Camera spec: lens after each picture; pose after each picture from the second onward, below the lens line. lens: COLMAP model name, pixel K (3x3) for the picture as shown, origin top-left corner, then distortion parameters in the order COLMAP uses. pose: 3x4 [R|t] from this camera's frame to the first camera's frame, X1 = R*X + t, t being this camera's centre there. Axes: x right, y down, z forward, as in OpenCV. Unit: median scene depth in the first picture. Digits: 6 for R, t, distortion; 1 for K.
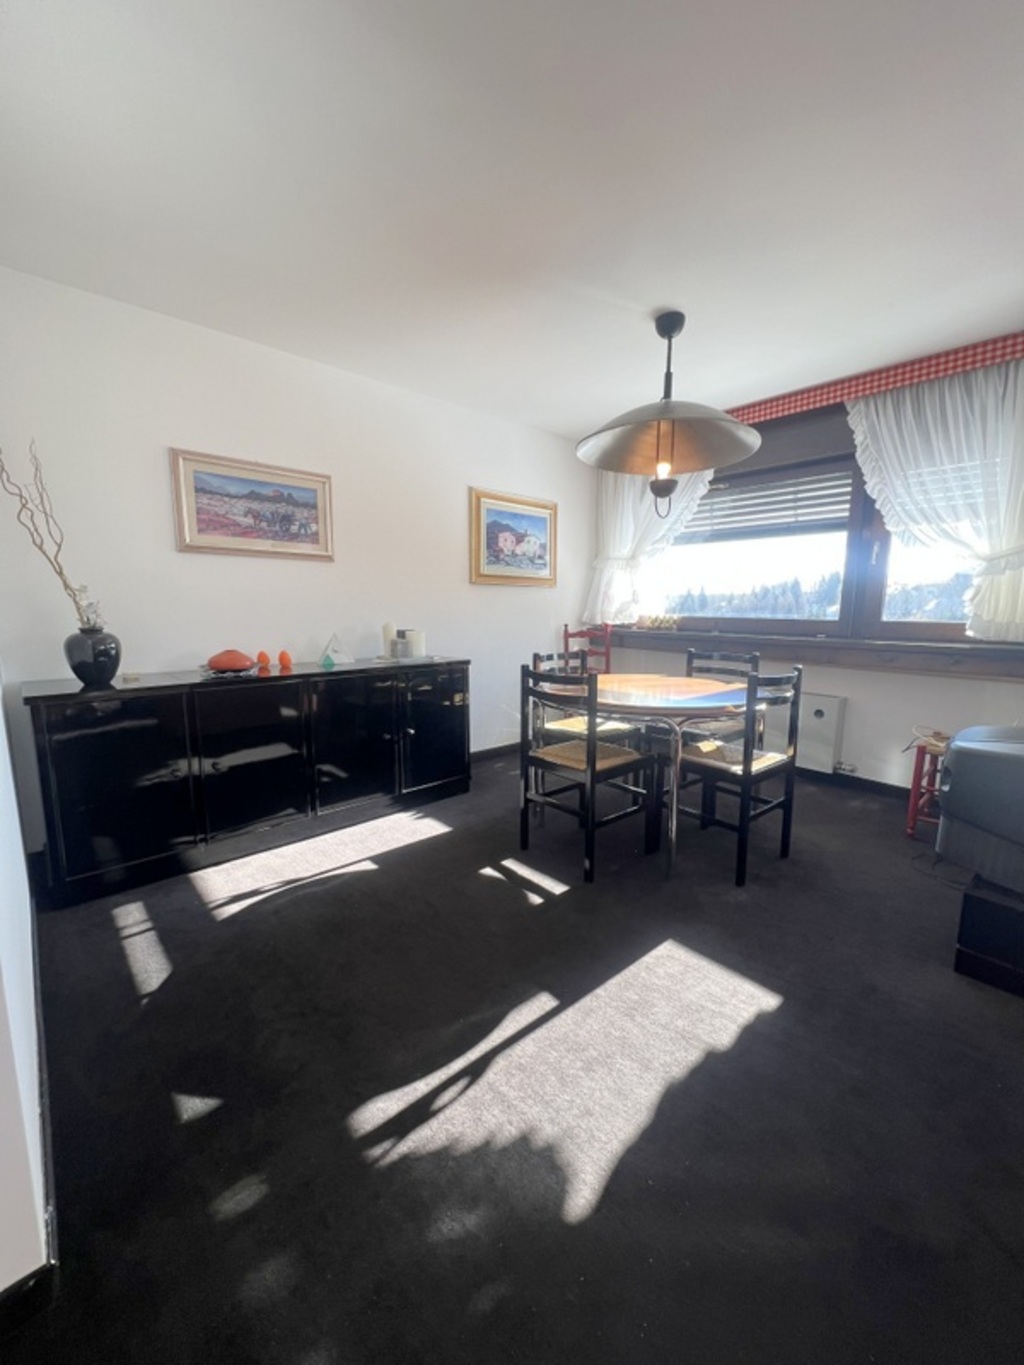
lens RADIAL K [[543.5, 0, 516.2], [0, 543.5, 680.1], [0, 0, 1]] dist [0.002311, 0.000080]
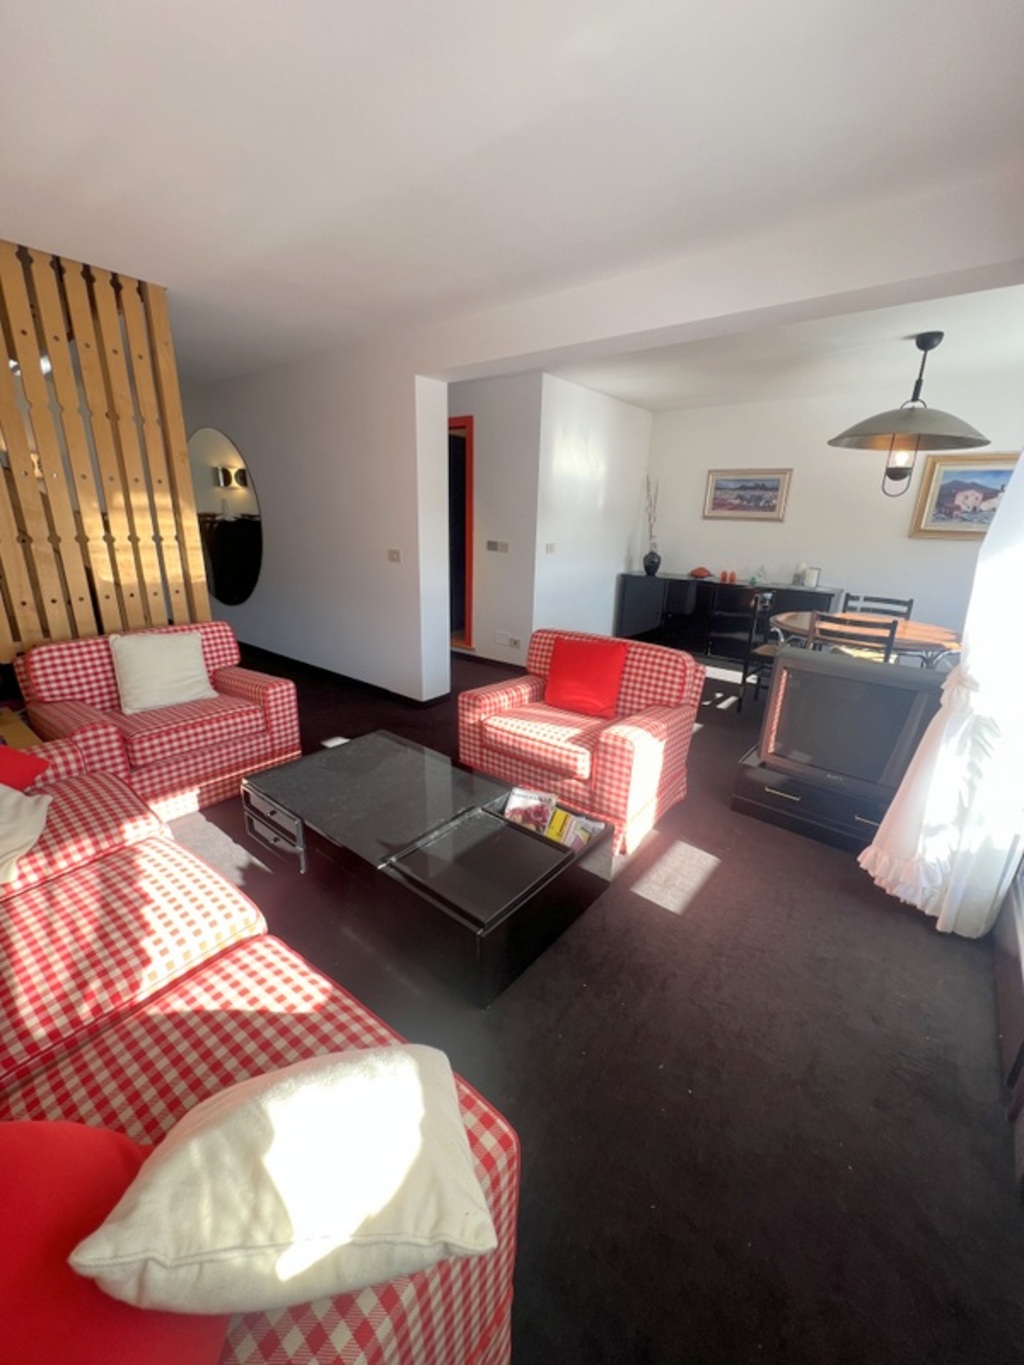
lens RADIAL K [[543.5, 0, 515.0], [0, 543.5, 683.5], [0, 0, 1]] dist [0.002311, 0.000080]
pose [[0.163957, 0.293579, -0.941769, 1.302180], [-0.164571, 0.949450, 0.267323, -0.064241], [0.972643, 0.111158, 0.203983, -0.076448]]
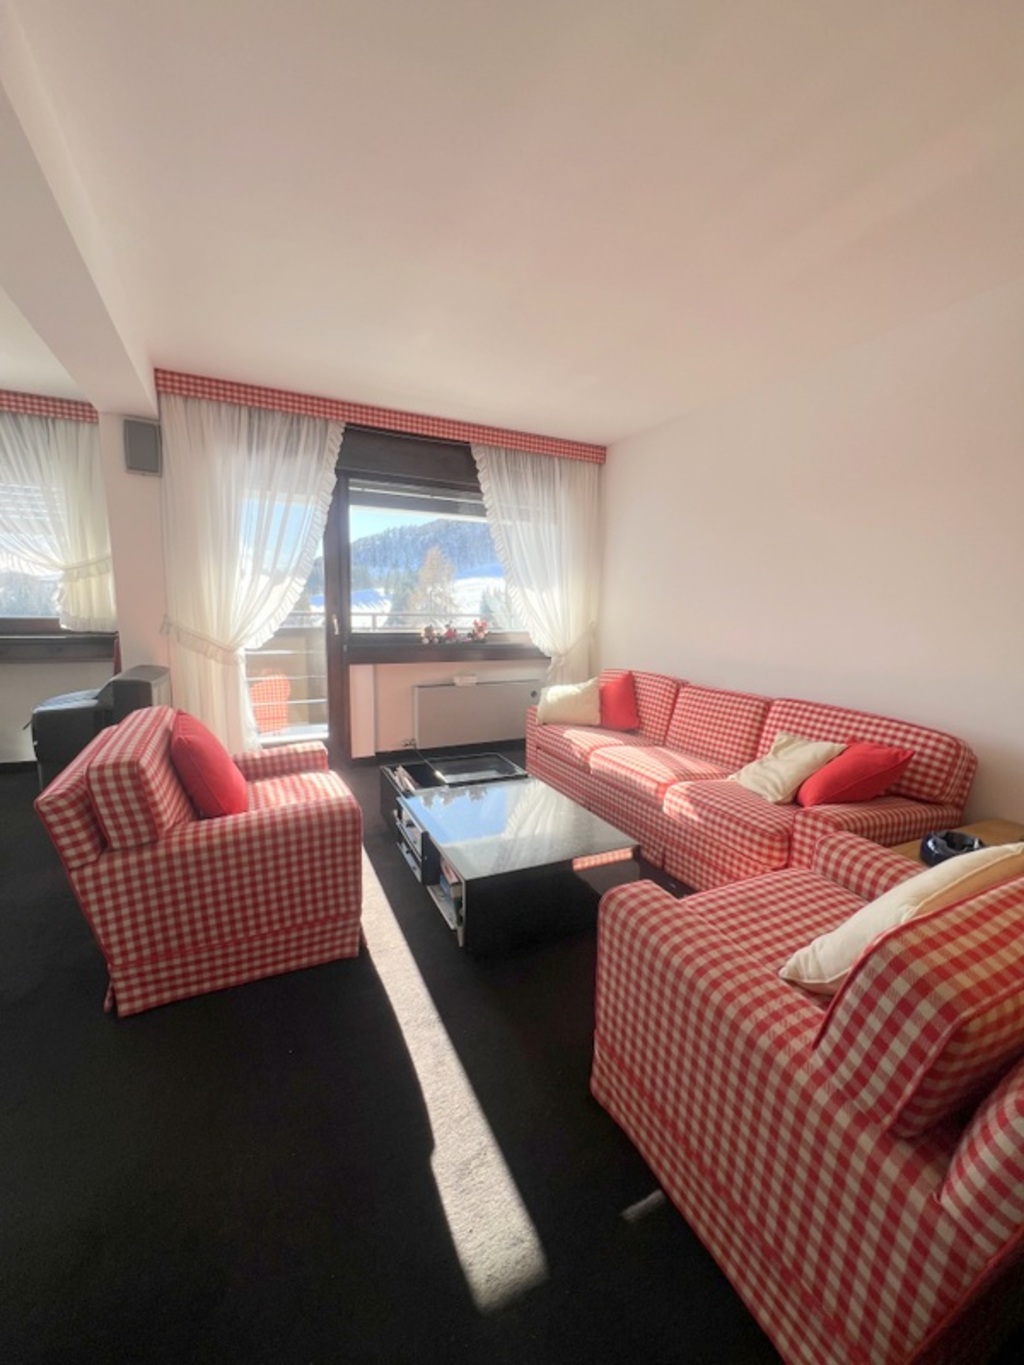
lens RADIAL K [[543.5, 0, 510.1], [0, 543.5, 687.8], [0, 0, 1]] dist [0.002311, 0.000080]
pose [[0.286486, -0.145911, 0.946909, -0.096963], [0.113025, 0.986581, 0.117828, 0.023889], [-0.951394, 0.073268, 0.299133, -0.365882]]
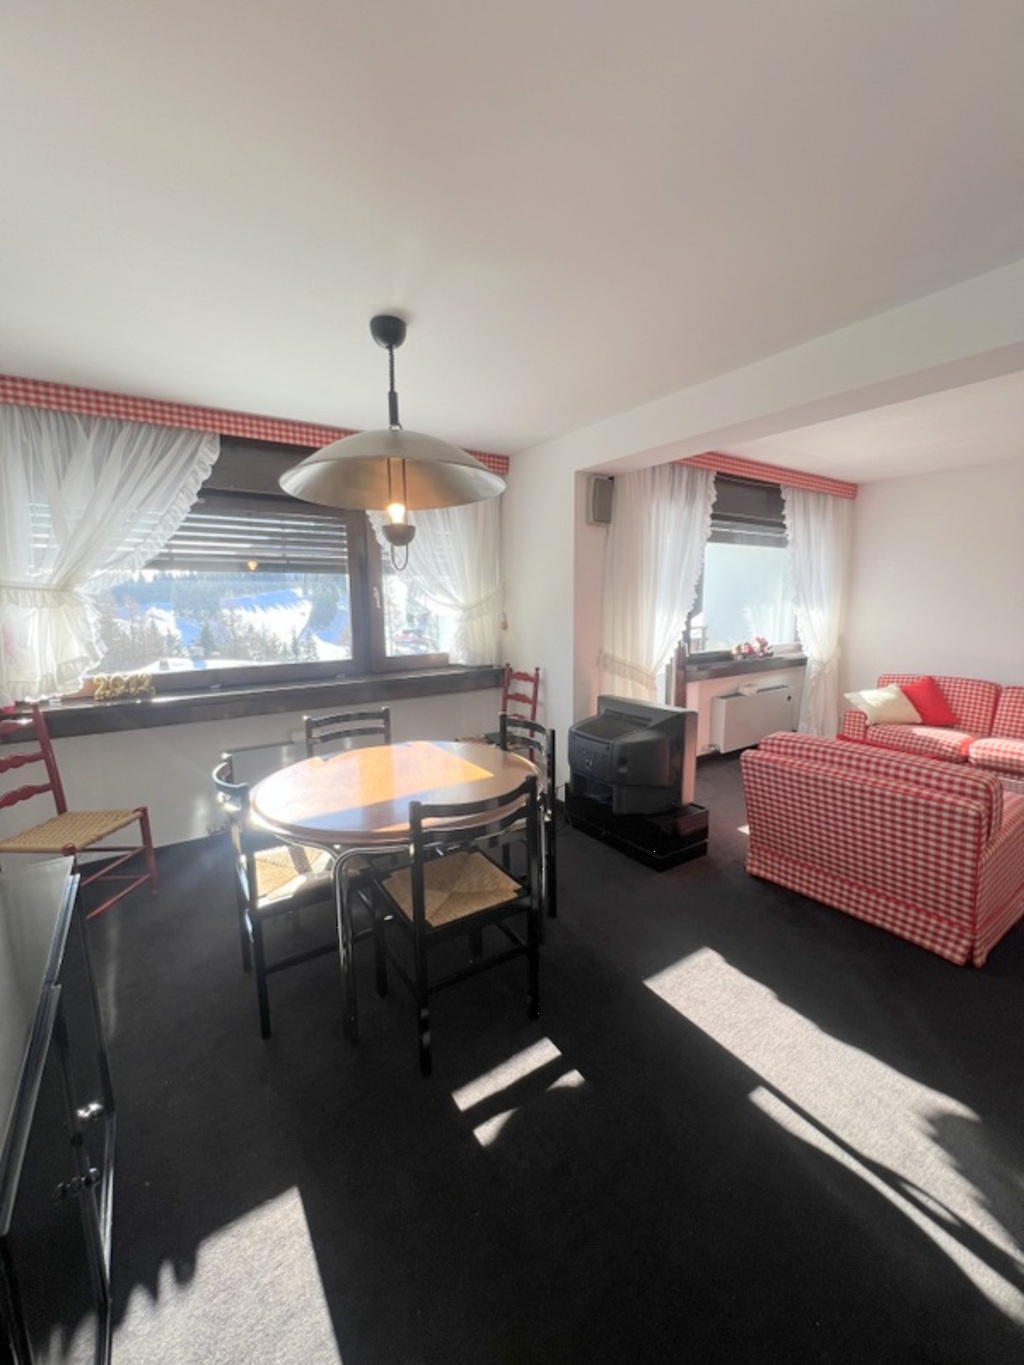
lens RADIAL K [[543.5, 0, 515.0], [0, 543.5, 683.5], [0, 0, 1]] dist [0.002311, 0.000080]
pose [[0.137594, -0.157960, 0.977812, -0.468996], [0.147060, 0.979518, 0.137541, -0.194843], [-0.979511, 0.124872, 0.158005, 0.643078]]
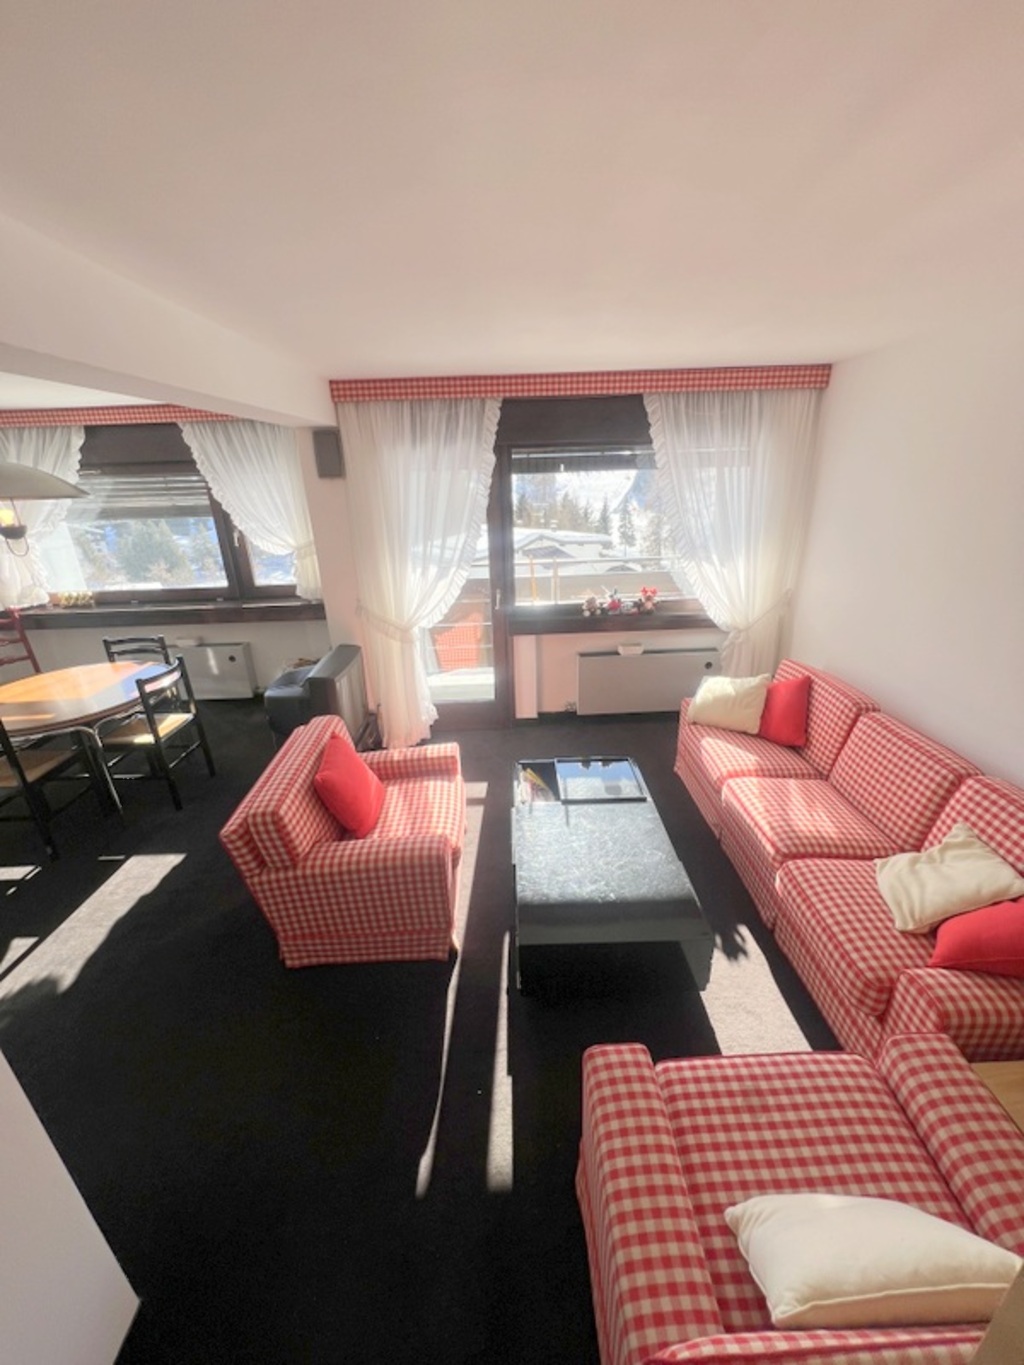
lens RADIAL K [[543.5, 0, 511.7], [0, 543.5, 687.3], [0, 0, 1]] dist [0.002311, 0.000080]
pose [[0.655675, -0.306695, 0.689949, 0.055447], [0.138638, 0.947153, 0.289276, -0.200576], [-0.742207, -0.094018, 0.663544, -0.535519]]
